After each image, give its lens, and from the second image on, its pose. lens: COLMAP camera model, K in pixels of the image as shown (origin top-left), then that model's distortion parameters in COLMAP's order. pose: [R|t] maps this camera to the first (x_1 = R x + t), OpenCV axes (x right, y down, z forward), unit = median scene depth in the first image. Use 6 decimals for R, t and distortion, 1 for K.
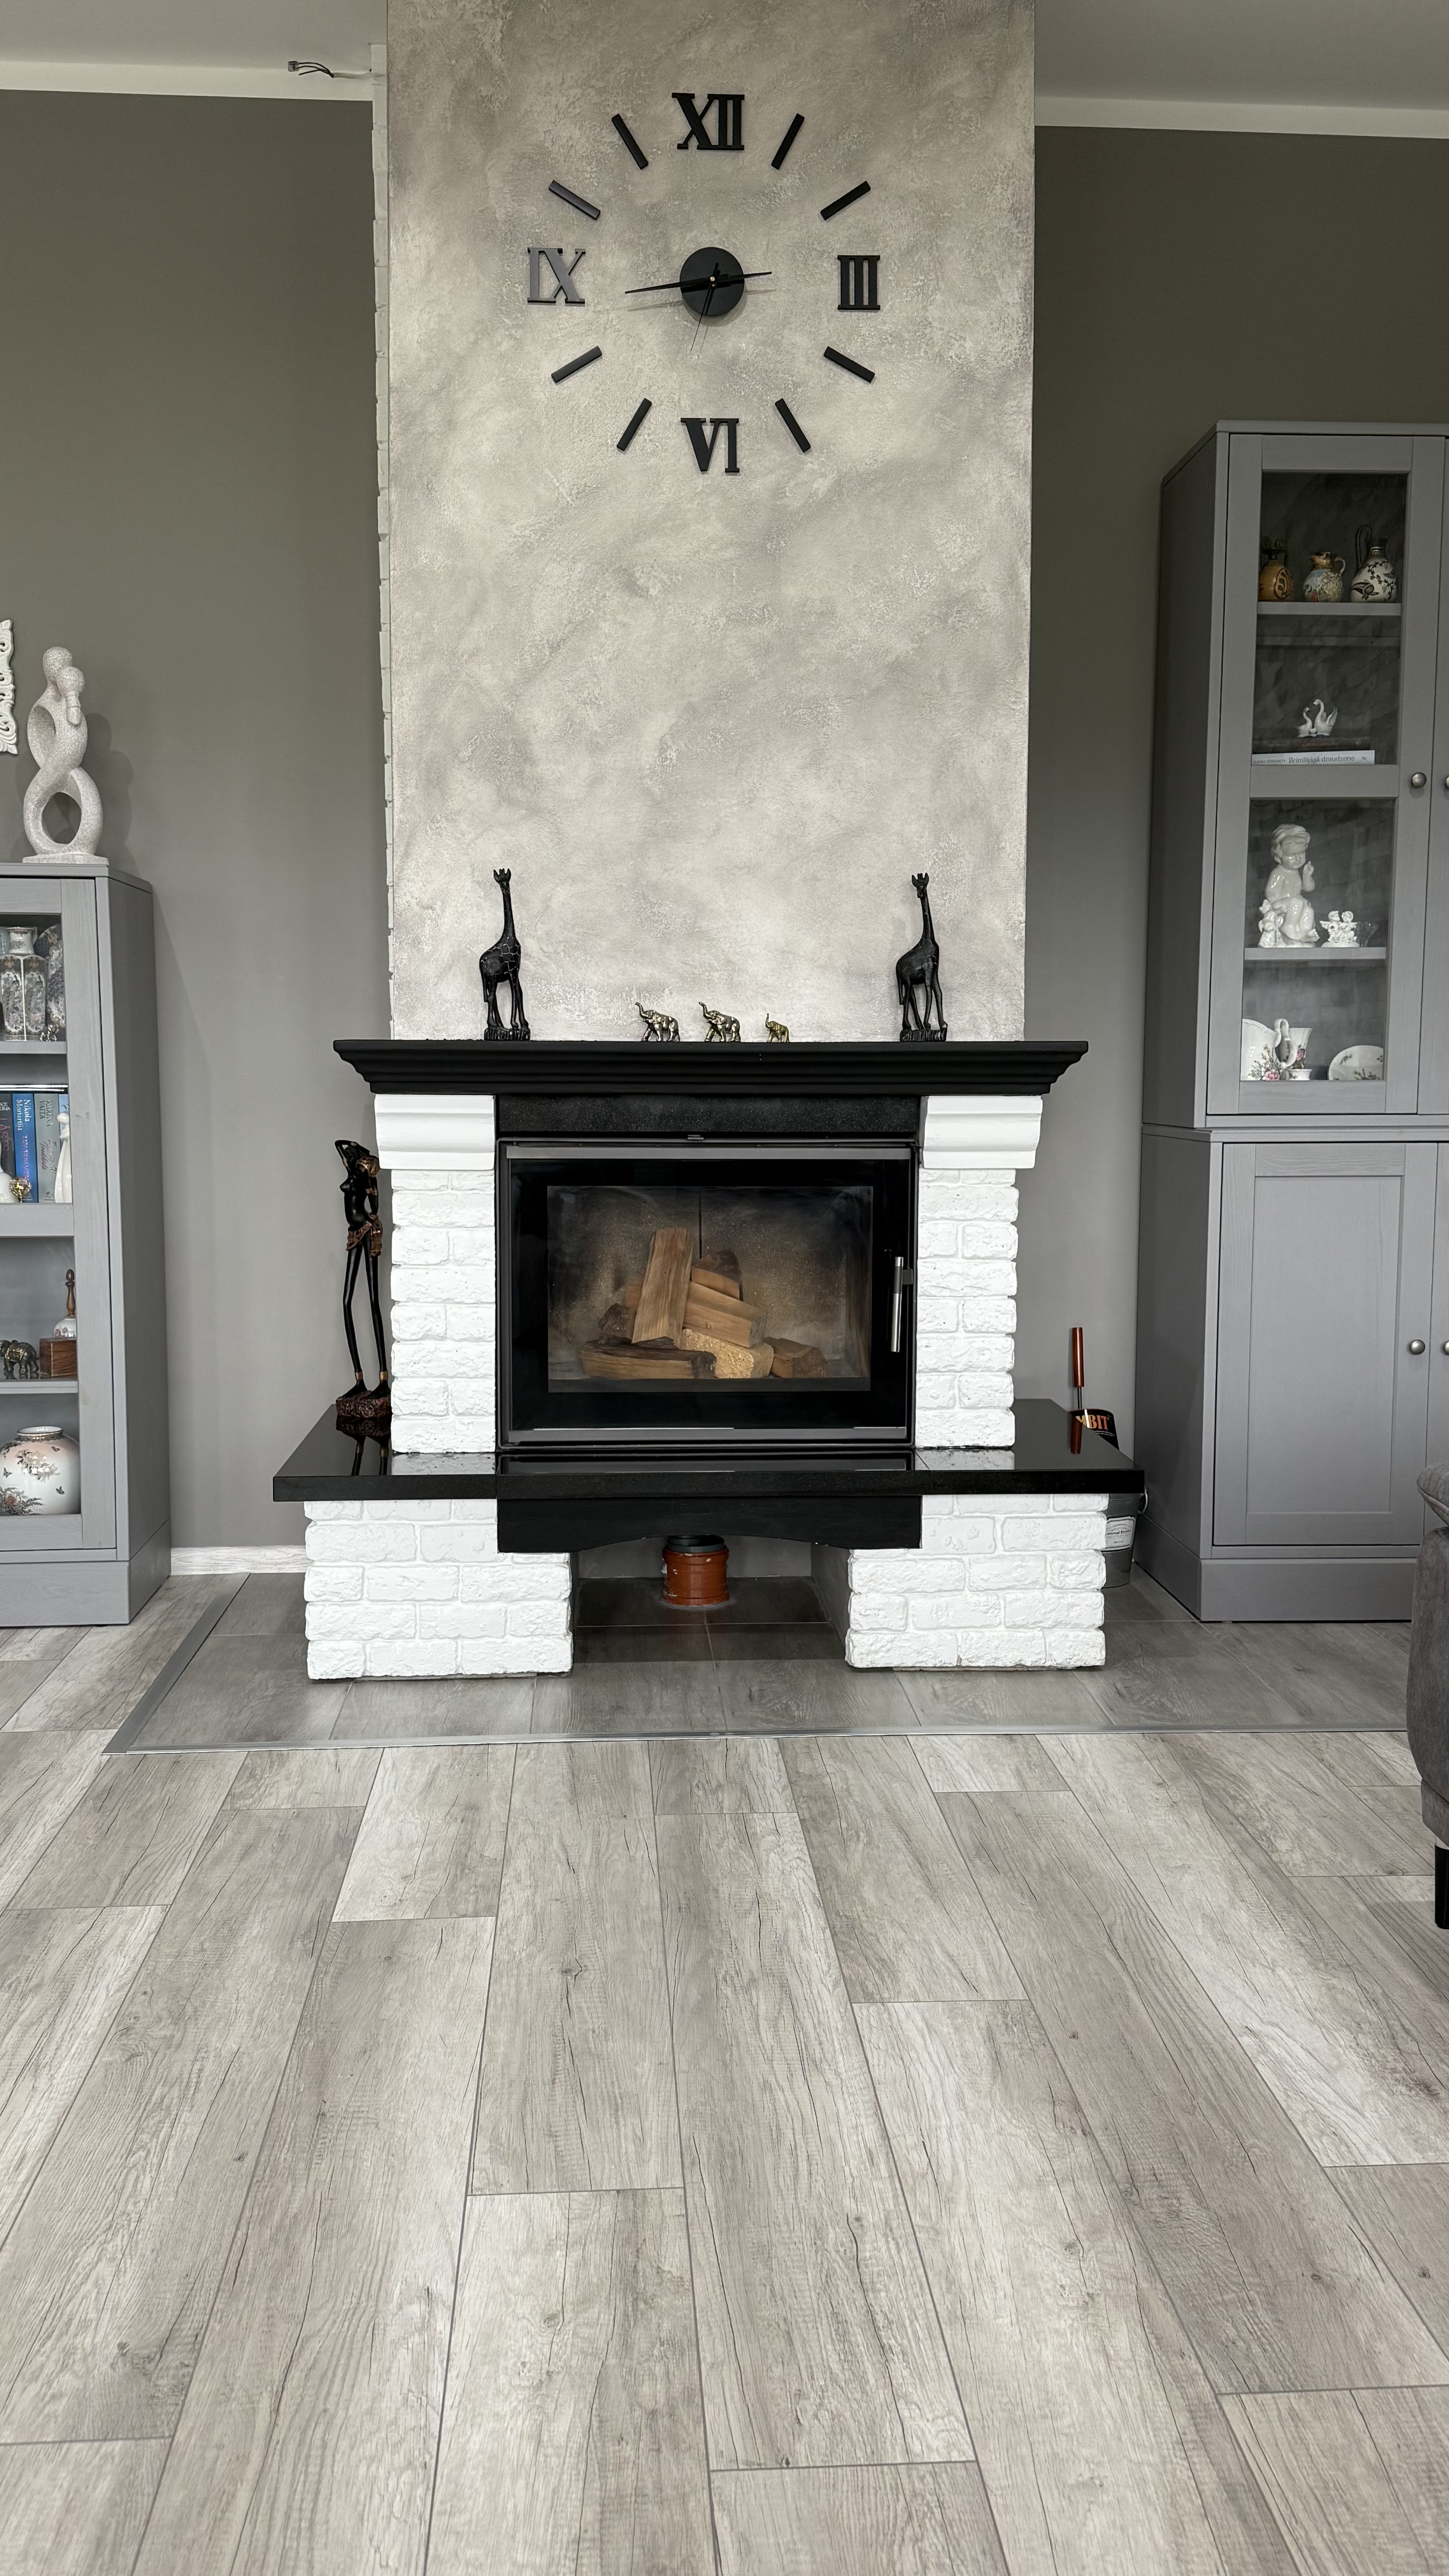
lens RADIAL K [[2034.1, 0, 721.0], [0, 2034.1, 1307.3], [0, 0, 1]] dist [0.023008, -0.044410]
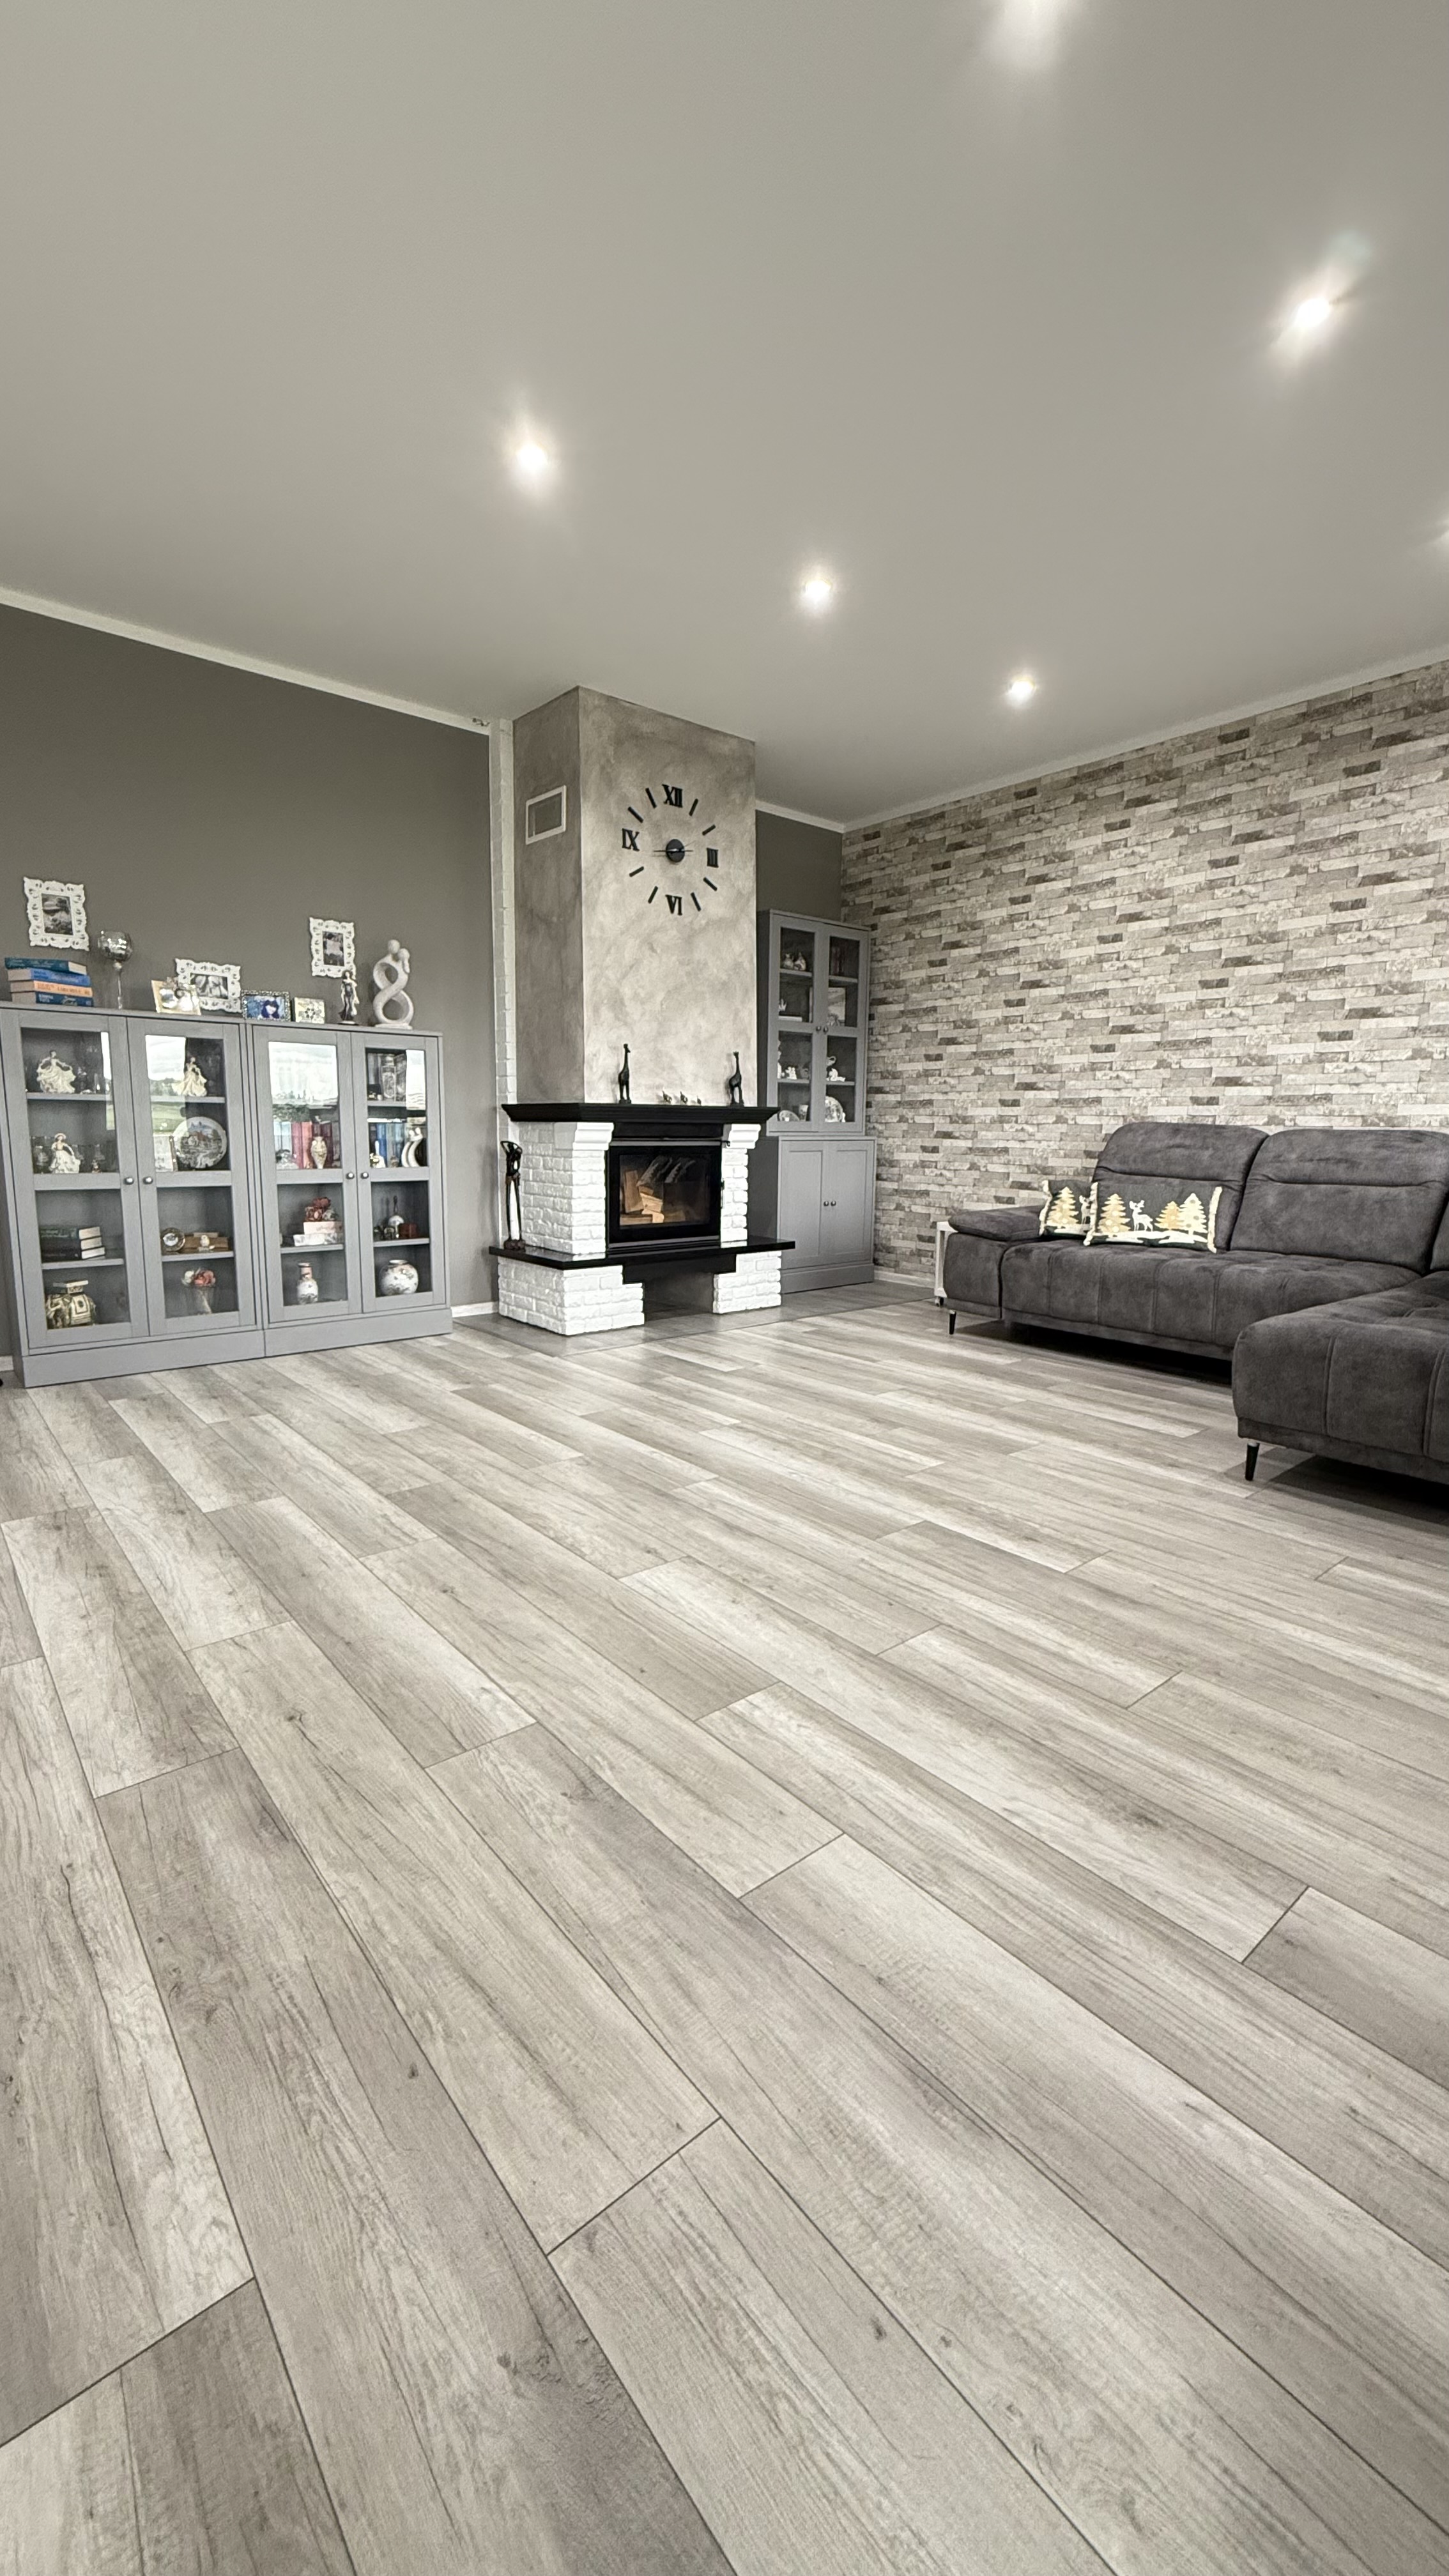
lens RADIAL K [[1028.5, 0, 720.1], [0, 1028.5, 1272.1], [0, 0, 1]] dist [-0.001491, 0.000054]
pose [[0.806776, -0.078892, 0.585566, -0.860983], [0.065920, 0.996877, 0.043484, 0.050951], [-0.587168, 0.003518, 0.809457, -0.250040]]
